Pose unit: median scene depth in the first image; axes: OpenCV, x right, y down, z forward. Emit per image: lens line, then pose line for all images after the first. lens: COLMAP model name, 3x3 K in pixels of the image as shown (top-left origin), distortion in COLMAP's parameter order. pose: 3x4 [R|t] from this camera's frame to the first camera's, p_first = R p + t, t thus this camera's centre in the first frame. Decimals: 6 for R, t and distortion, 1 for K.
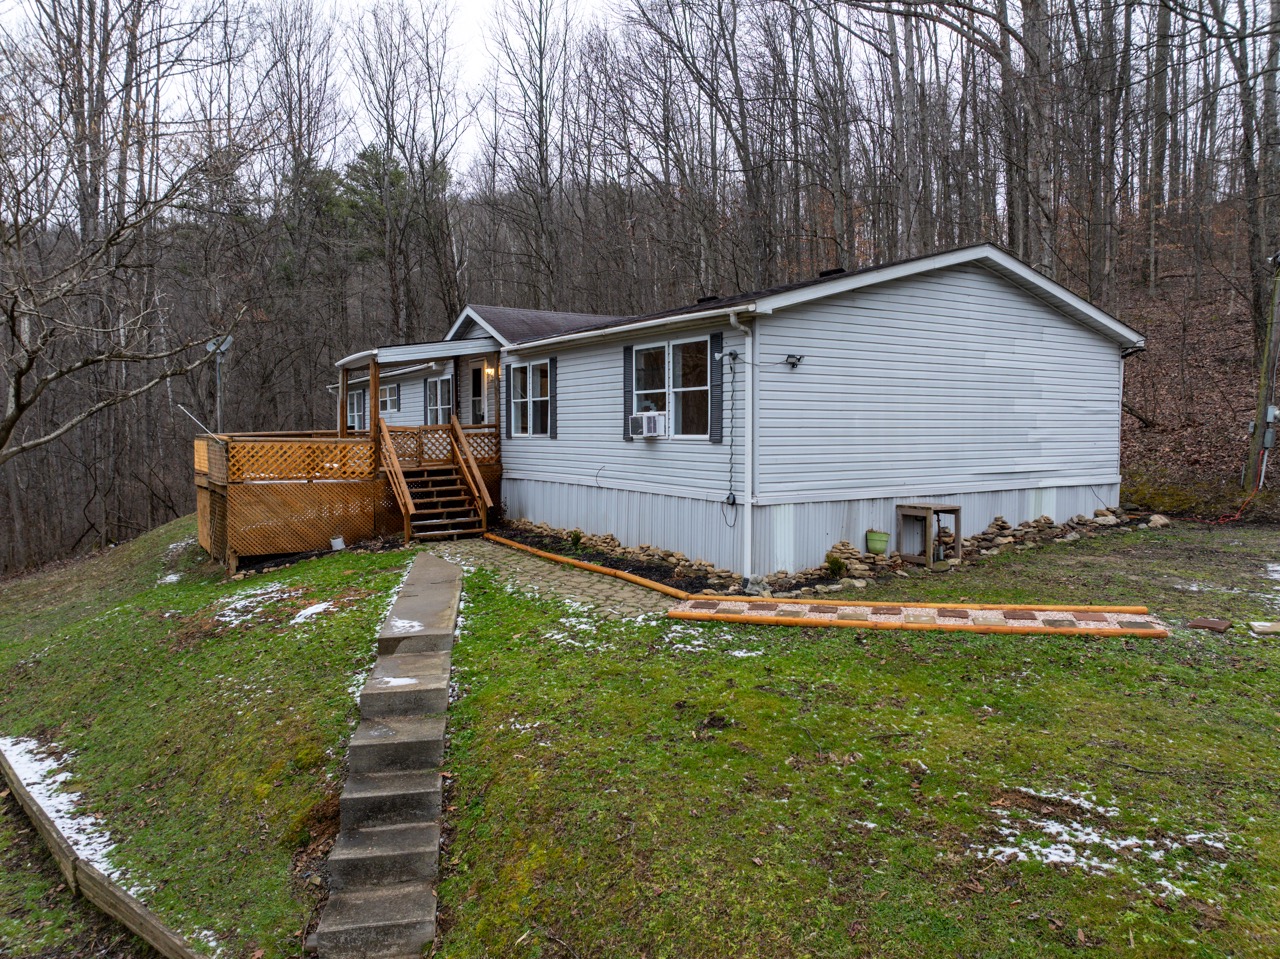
lens RADIAL K [[993.5, 0, 640.0], [0, 993.5, 479.5], [0, 0, 1]] dist [-0.003990, 0.075094]
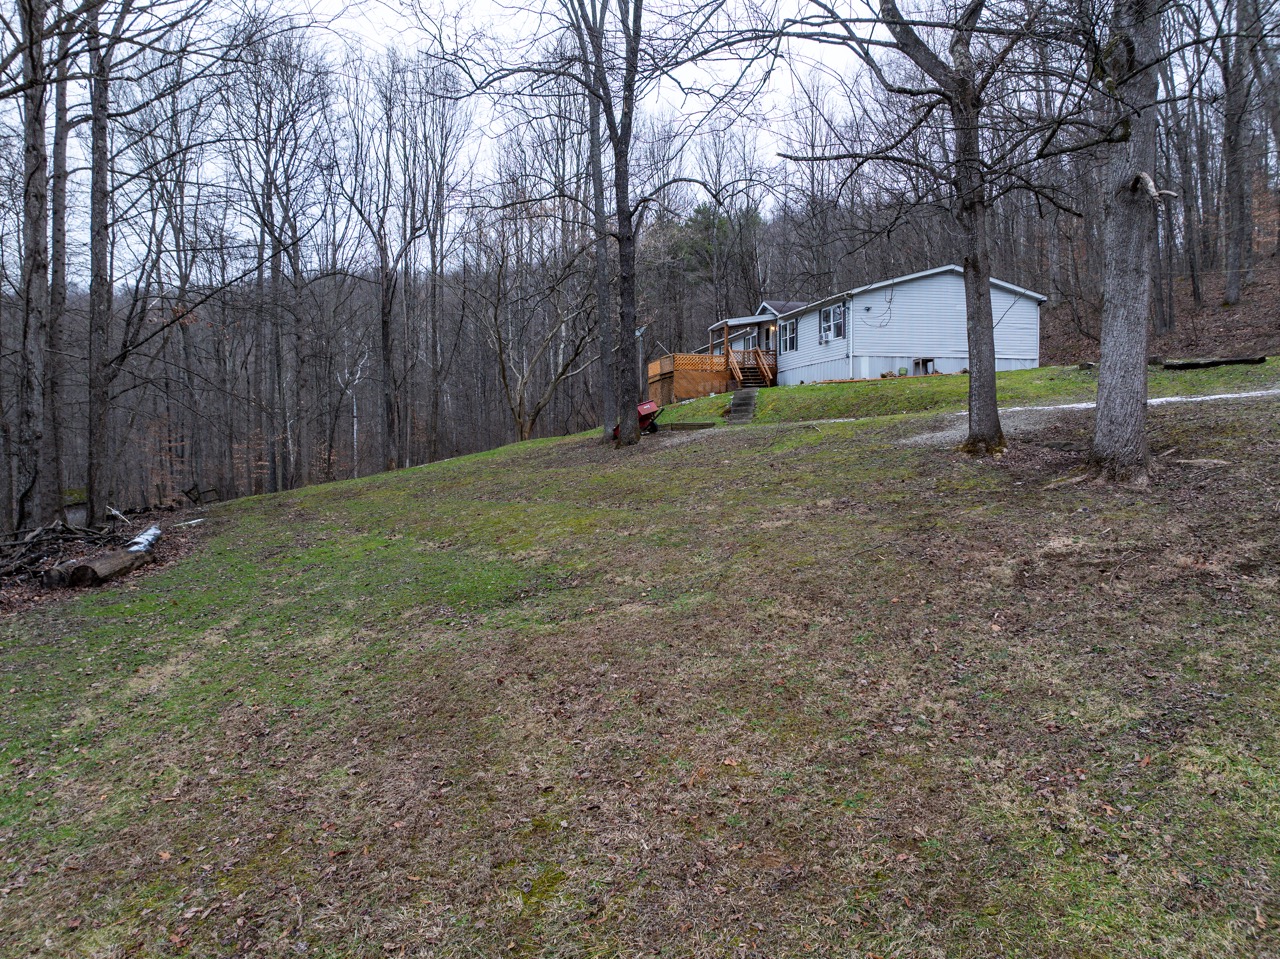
lens RADIAL K [[993.5, 0, 640.0], [0, 993.5, 479.5], [0, 0, 1]] dist [-0.003990, 0.075094]
pose [[0.953039, -0.003067, -0.302833, 0.286368], [-0.000969, 0.999913, -0.013177, 0.308765], [0.302847, 0.012851, 0.952952, -1.461839]]
